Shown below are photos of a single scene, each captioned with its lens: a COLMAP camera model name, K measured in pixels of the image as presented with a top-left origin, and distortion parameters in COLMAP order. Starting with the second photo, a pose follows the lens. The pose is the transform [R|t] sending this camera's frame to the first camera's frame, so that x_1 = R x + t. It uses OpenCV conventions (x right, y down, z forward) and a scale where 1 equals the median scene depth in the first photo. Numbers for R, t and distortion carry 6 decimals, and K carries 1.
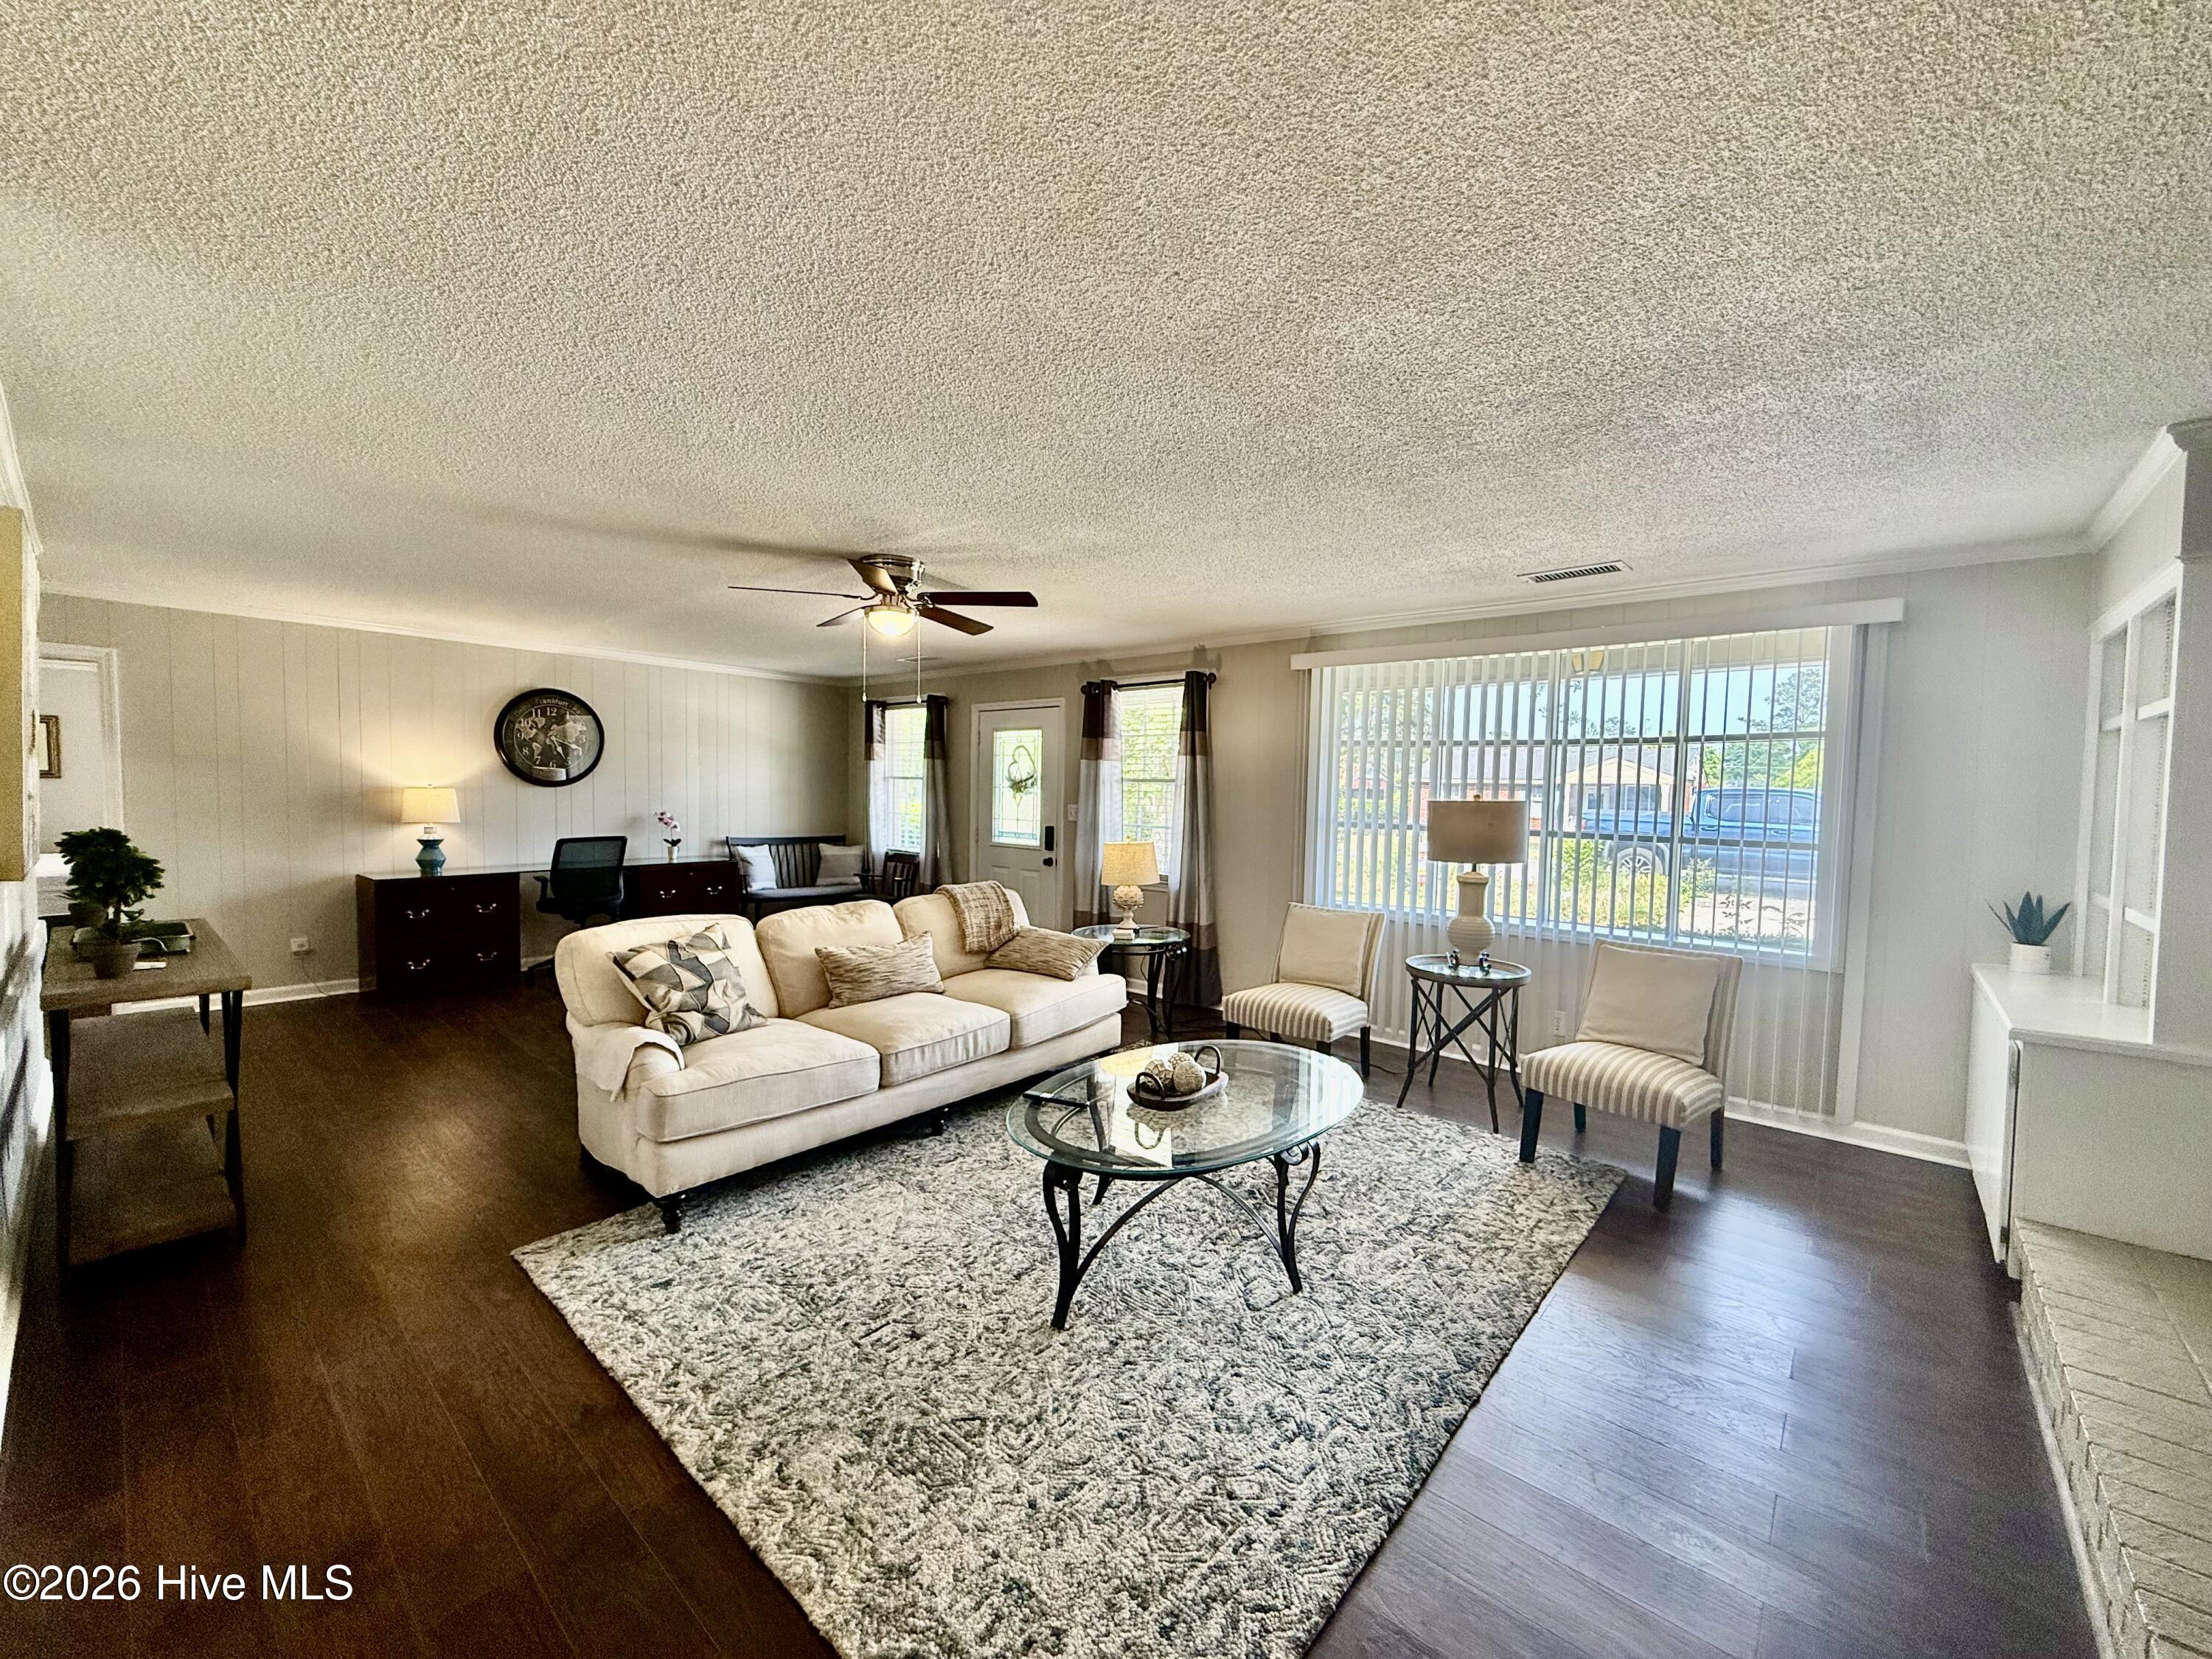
lens RADIAL K [[882.2, 0, 1105.4], [0, 882.2, 829.0], [0, 0, 1]] dist [-0.000021, -0.000067]
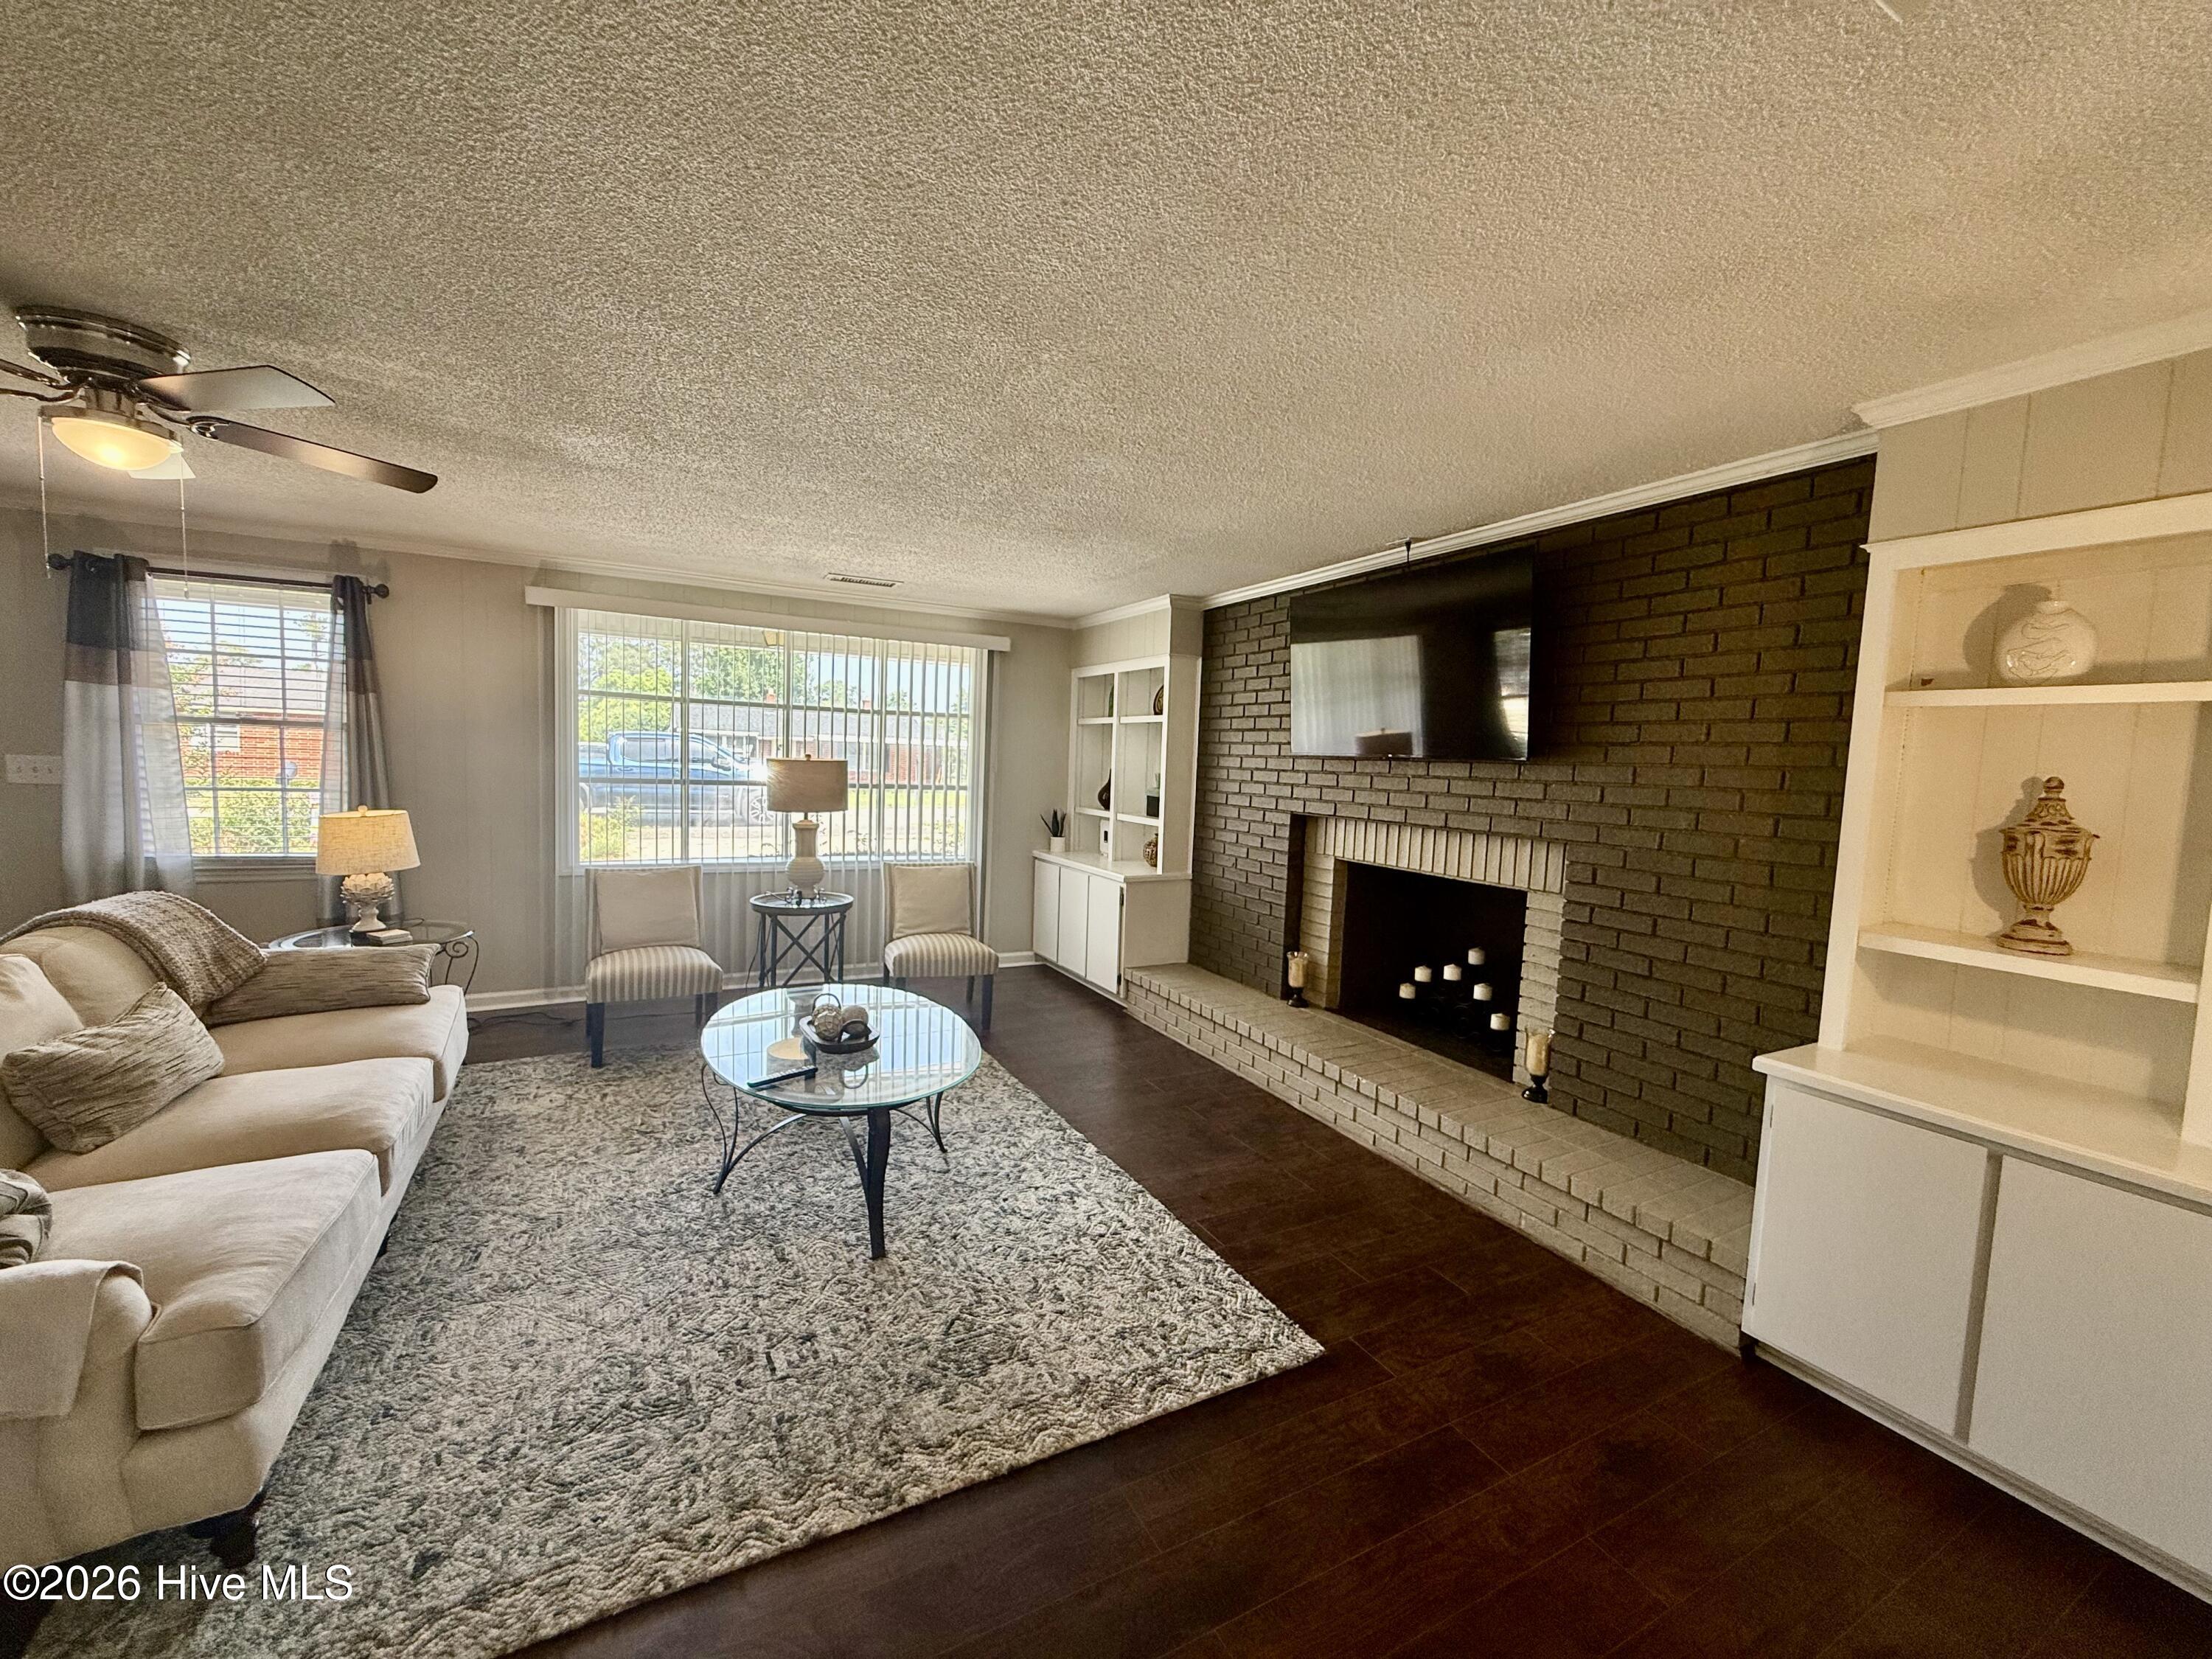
lens RADIAL K [[882.2, 0, 1099.4], [0, 882.2, 828.0], [0, 0, 1]] dist [-0.000021, -0.000067]
pose [[0.353822, -0.078518, 0.932011, -0.390156], [0.011461, 0.996759, 0.079622, -0.021275], [-0.935243, -0.017490, 0.353575, 0.152349]]
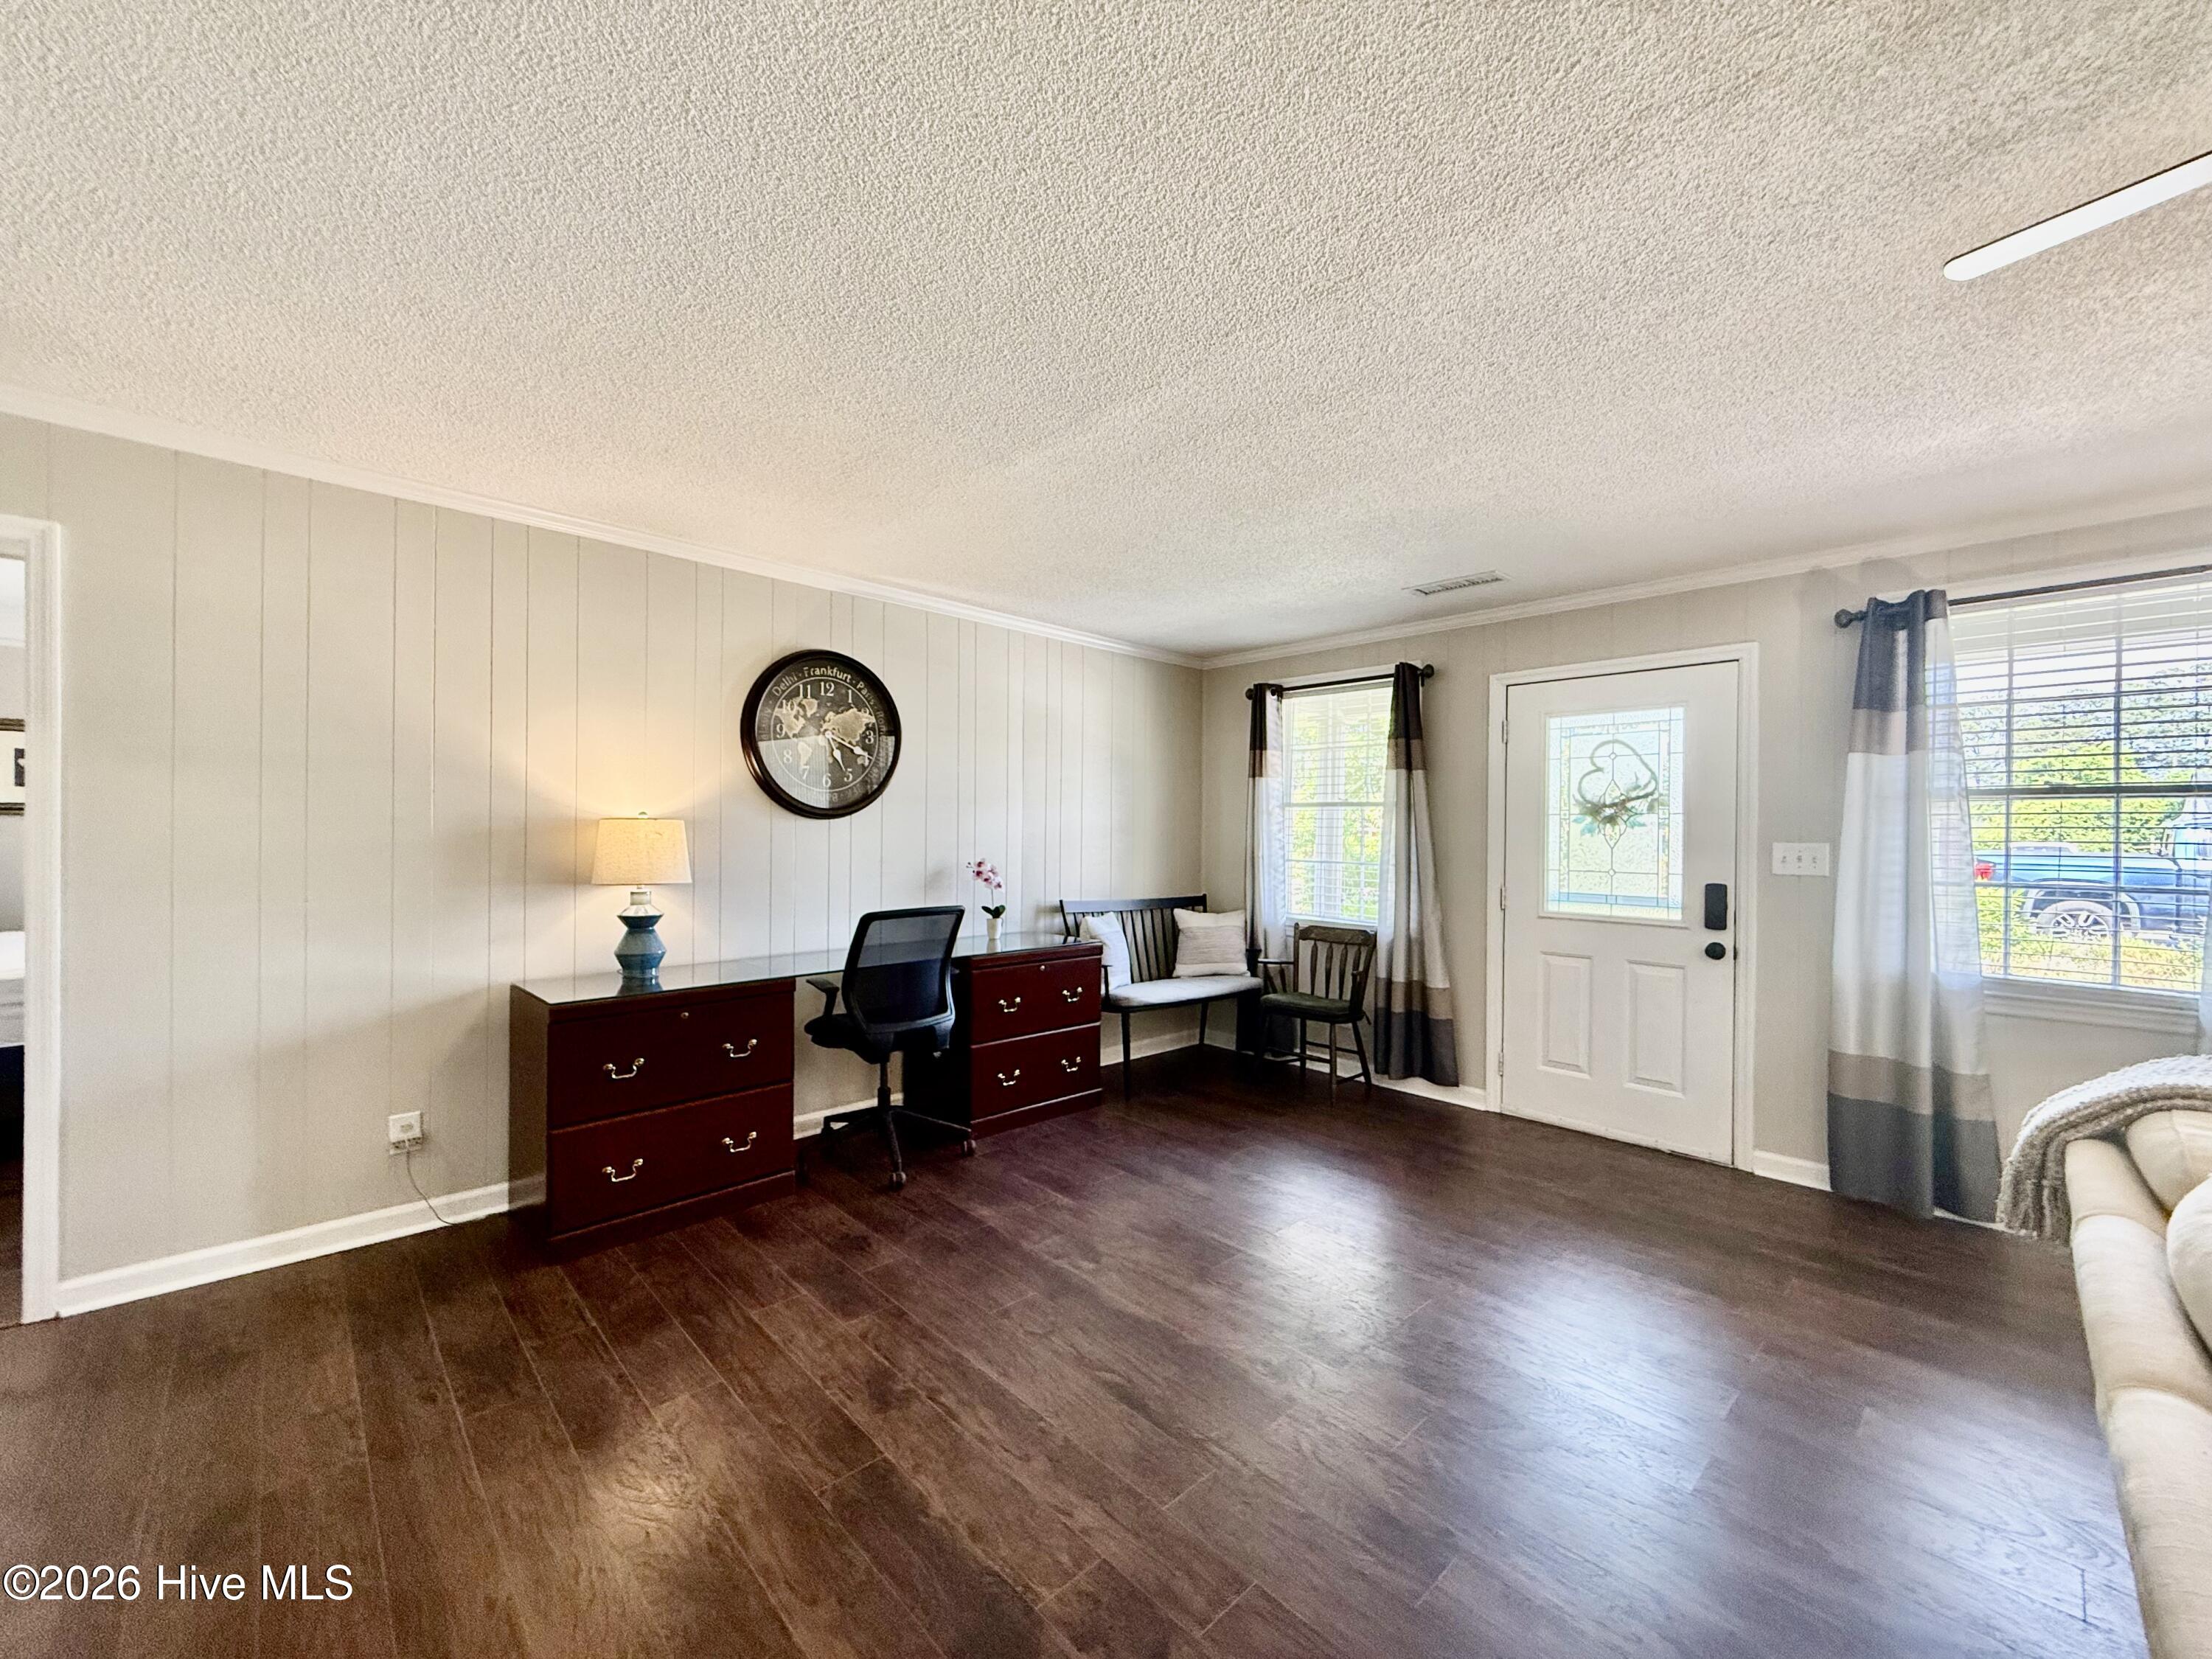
lens RADIAL K [[882.2, 0, 1102.9], [0, 882.2, 826.0], [0, 0, 1]] dist [-0.000021, -0.000067]
pose [[0.995466, -0.009810, -0.094610, -0.461222], [0.004646, 0.998495, -0.054647, -0.012962], [0.095003, 0.053960, 0.994013, 0.521287]]
